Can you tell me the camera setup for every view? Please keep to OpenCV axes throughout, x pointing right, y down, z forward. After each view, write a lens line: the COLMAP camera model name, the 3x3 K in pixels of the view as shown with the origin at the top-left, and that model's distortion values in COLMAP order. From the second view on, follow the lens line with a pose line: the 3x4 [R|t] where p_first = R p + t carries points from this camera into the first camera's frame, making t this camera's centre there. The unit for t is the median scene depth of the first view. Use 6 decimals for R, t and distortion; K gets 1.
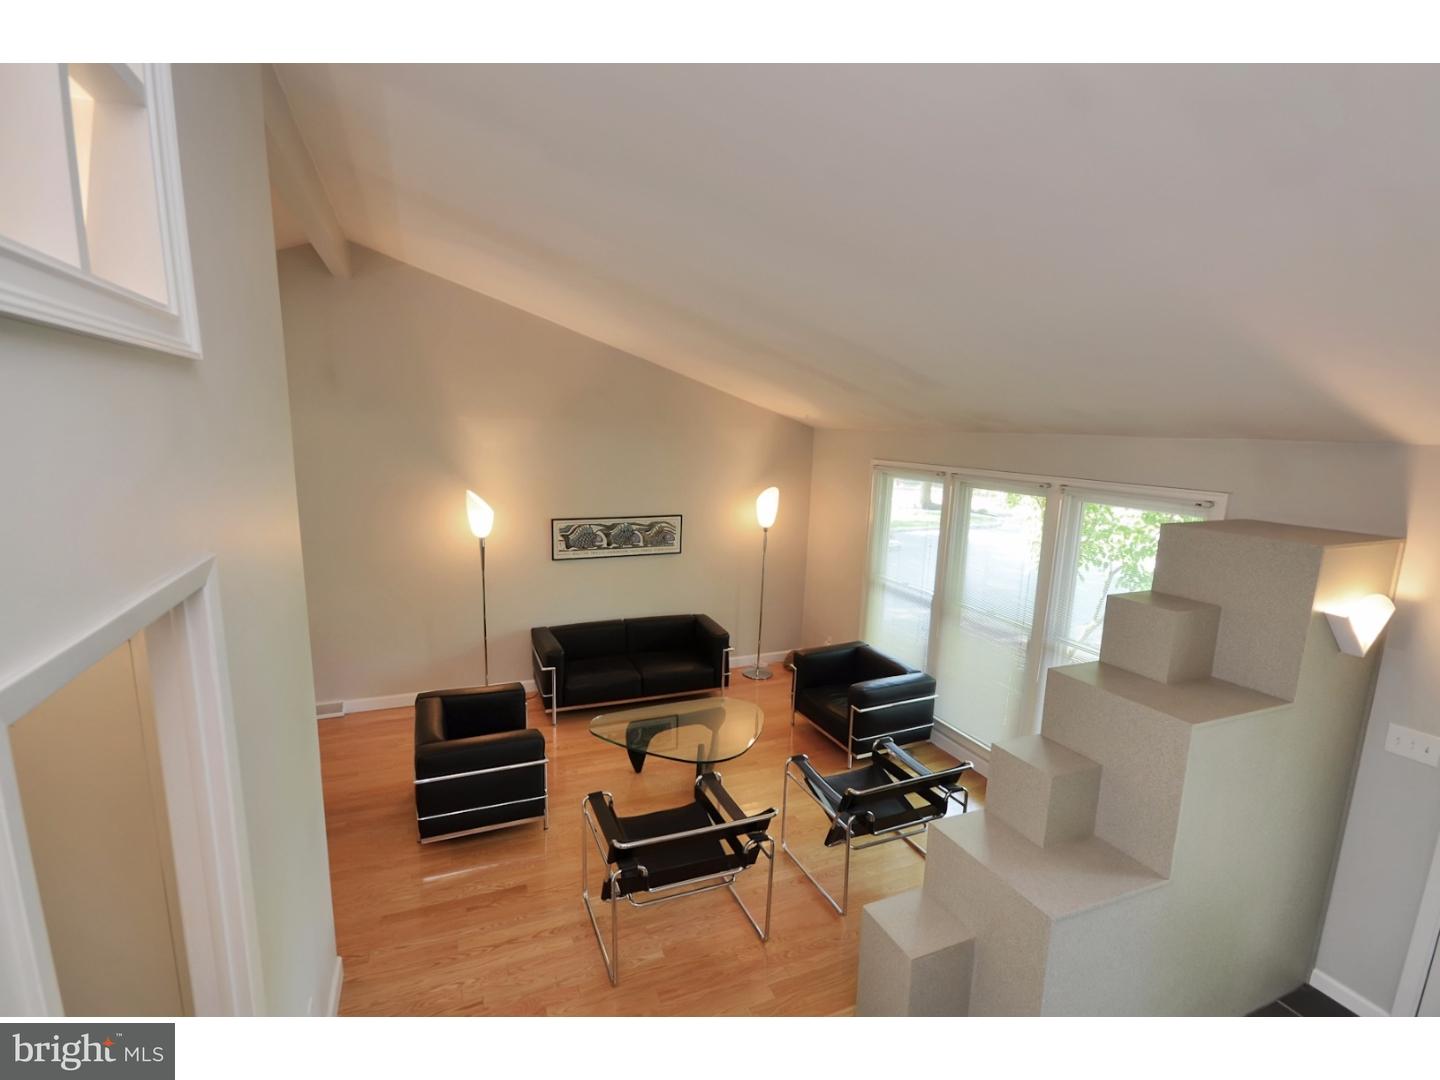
lens RADIAL K [[681.9, 0, 718.9], [0, 681.9, 546.9], [0, 0, 1]] dist [-0.002504, -0.000125]
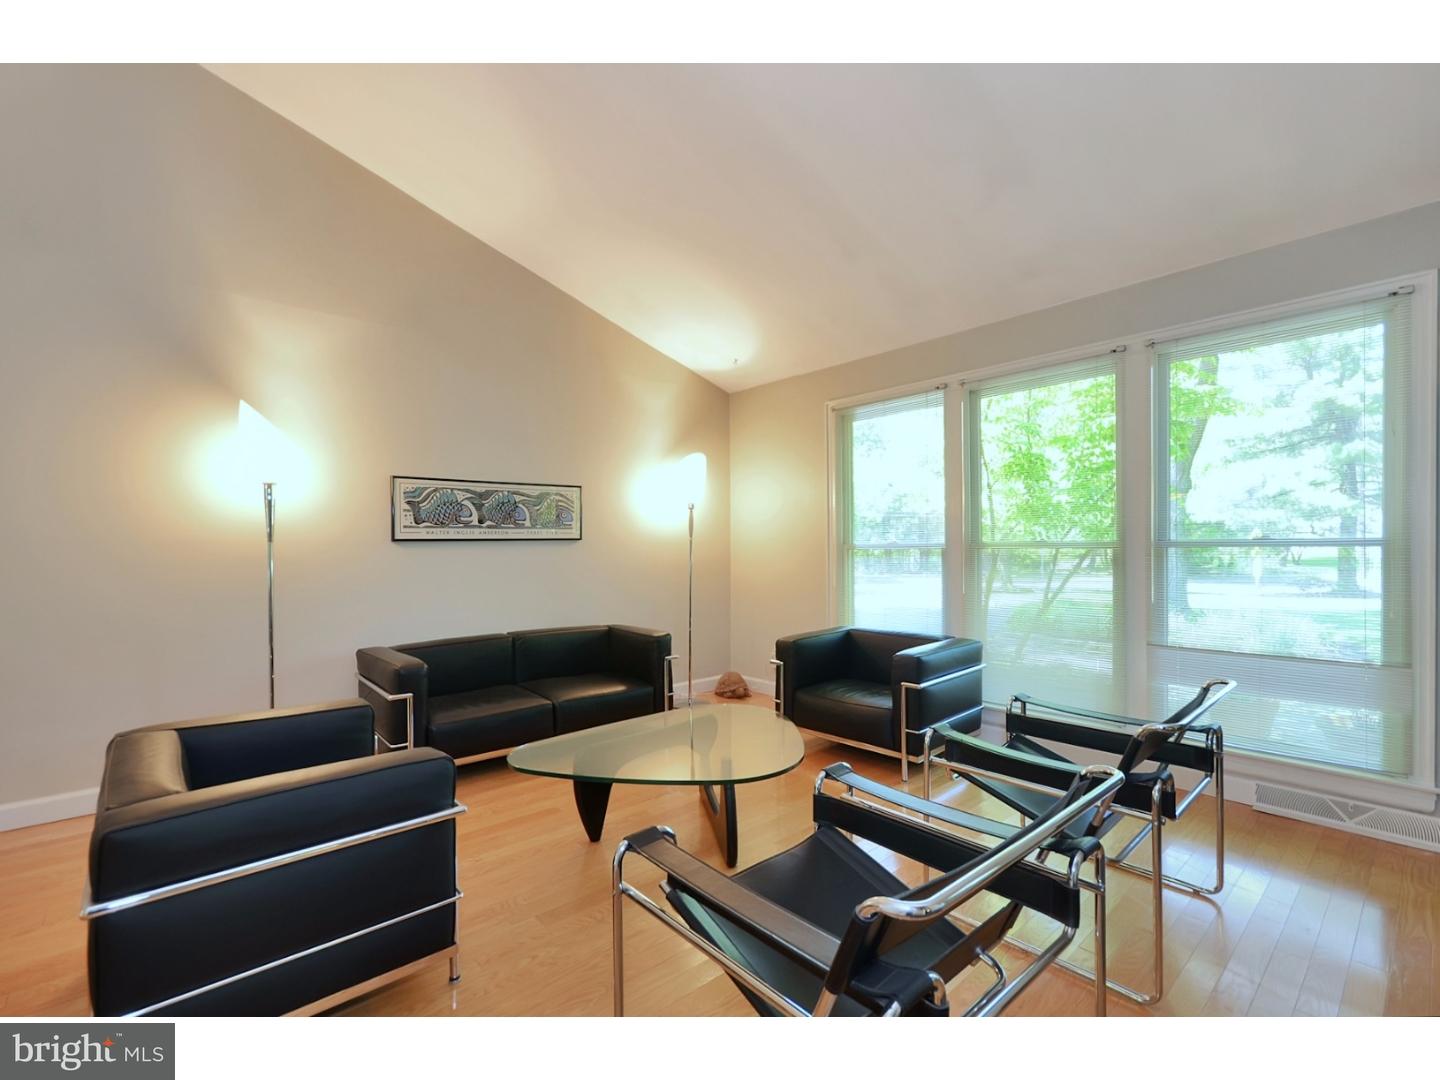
lens RADIAL K [[644.2, 0, 712.8], [0, 644.2, 548.3], [0, 0, 1]] dist [0.001599, 0.000514]
pose [[0.949765, -0.039238, 0.310494, -0.145562], [0.093393, 0.982440, -0.161523, 0.150856], [-0.298704, 0.182407, 0.936752, 0.344228]]
